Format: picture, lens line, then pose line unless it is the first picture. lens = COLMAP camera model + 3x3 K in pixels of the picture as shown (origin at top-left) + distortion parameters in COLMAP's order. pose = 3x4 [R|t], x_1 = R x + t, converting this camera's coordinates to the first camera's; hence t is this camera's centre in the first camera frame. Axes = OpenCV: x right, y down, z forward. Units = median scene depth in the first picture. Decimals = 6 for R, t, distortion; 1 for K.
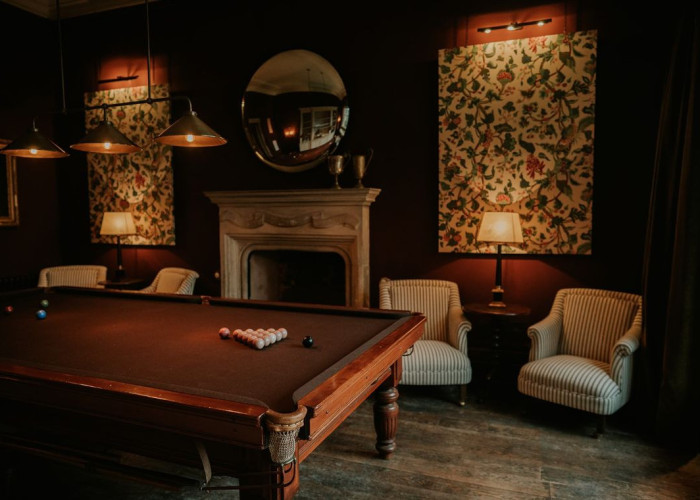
lens RADIAL K [[251.2, 0, 350.1], [0, 251.2, 243.0], [0, 0, 1]] dist [0.000028, -0.000058]
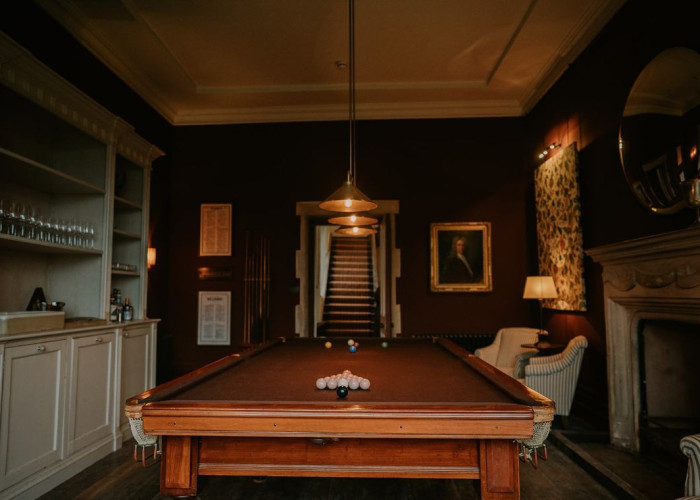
lens RADIAL K [[487.1, 0, 350.0], [0, 487.1, 250.0], [0, 0, 1]] dist [0.067990, 0.000411]
pose [[0.186710, -0.111465, -0.976071, 0.926584], [-0.018686, 0.992960, -0.116968, 0.016449], [0.982237, 0.040078, 0.183313, -0.180594]]
